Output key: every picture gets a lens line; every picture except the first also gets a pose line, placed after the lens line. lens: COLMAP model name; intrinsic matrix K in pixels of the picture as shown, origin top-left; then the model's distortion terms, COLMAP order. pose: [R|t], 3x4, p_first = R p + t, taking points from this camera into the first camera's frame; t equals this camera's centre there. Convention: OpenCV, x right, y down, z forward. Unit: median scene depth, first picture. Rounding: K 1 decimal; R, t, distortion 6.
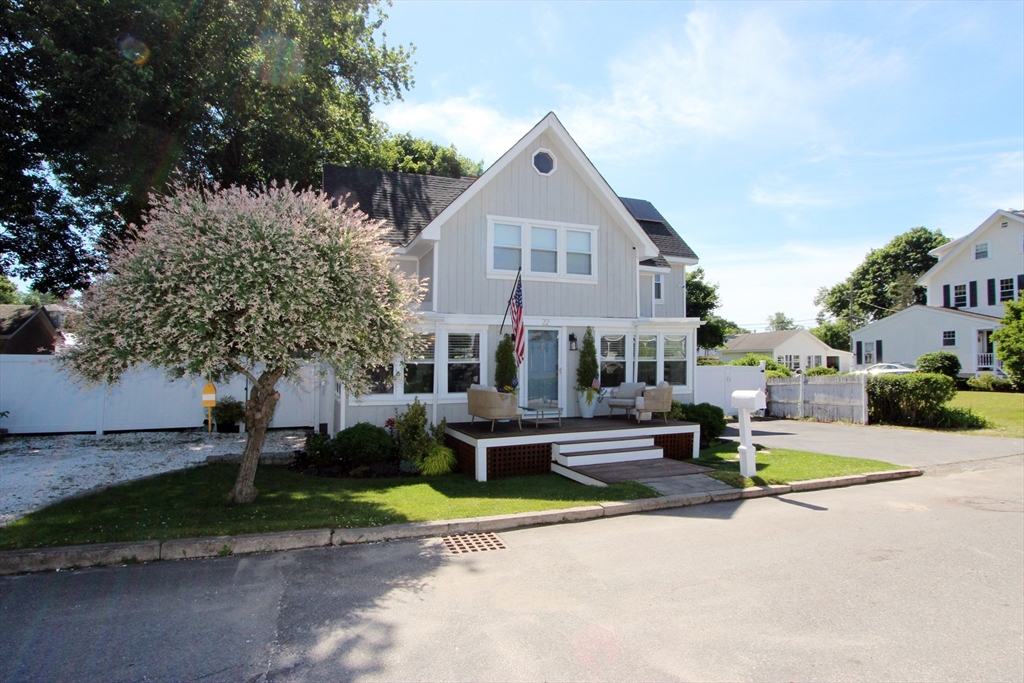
lens RADIAL K [[536.3, 0, 510.8], [0, 536.3, 373.2], [0, 0, 1]] dist [-0.003708, -0.000404]
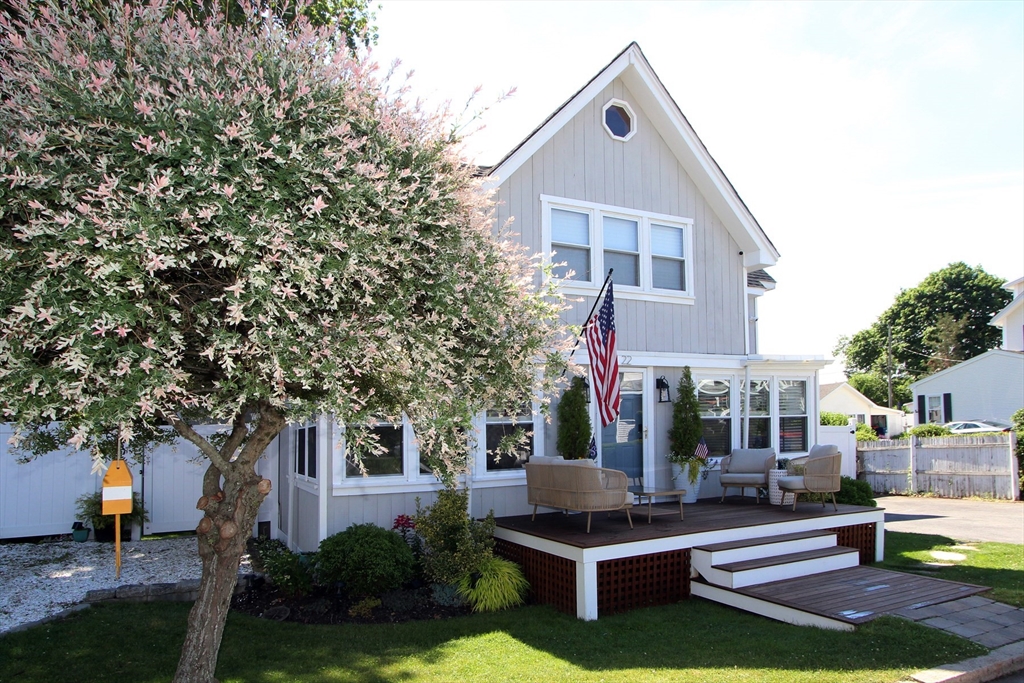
lens RADIAL K [[636.1, 0, 508.8], [0, 636.1, 428.2], [0, 0, 1]] dist [0.001614, 0.001379]
pose [[0.995199, -0.018124, 0.096180, -0.151982], [0.020721, 0.999445, -0.026068, 0.005829], [-0.095655, 0.027936, 0.995023, 0.230131]]
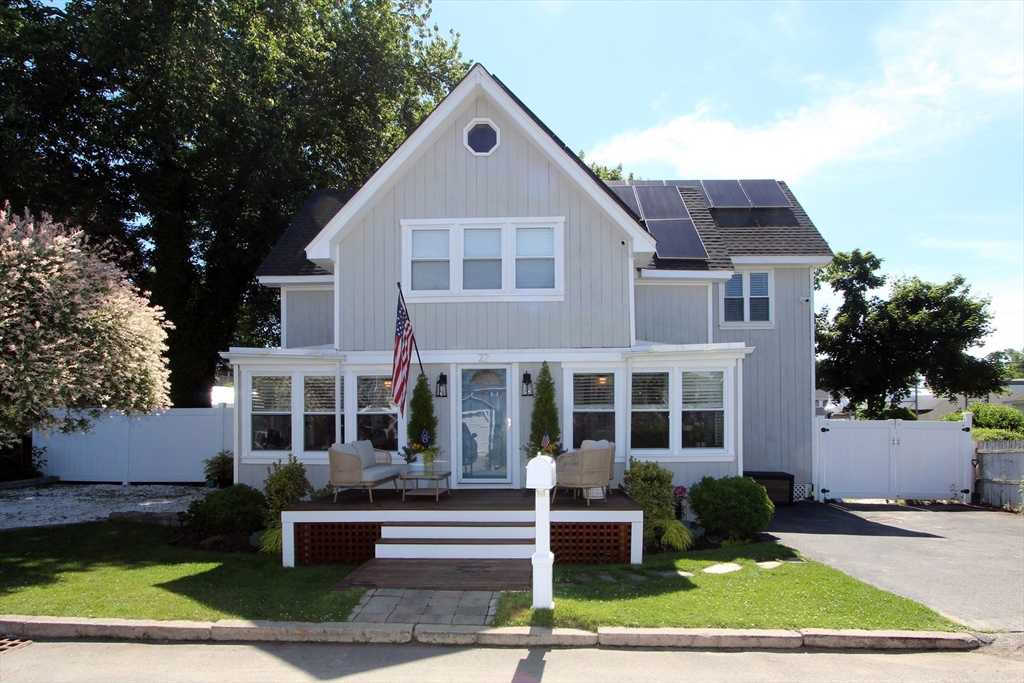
lens RADIAL K [[591.0, 0, 513.3], [0, 591.0, 438.1], [0, 0, 1]] dist [0.001156, -0.022409]
pose [[0.914834, 0.011645, -0.403663, 0.417507], [-0.010965, 0.999932, 0.003996, 0.010414], [0.403682, 0.000770, 0.914899, 0.273803]]
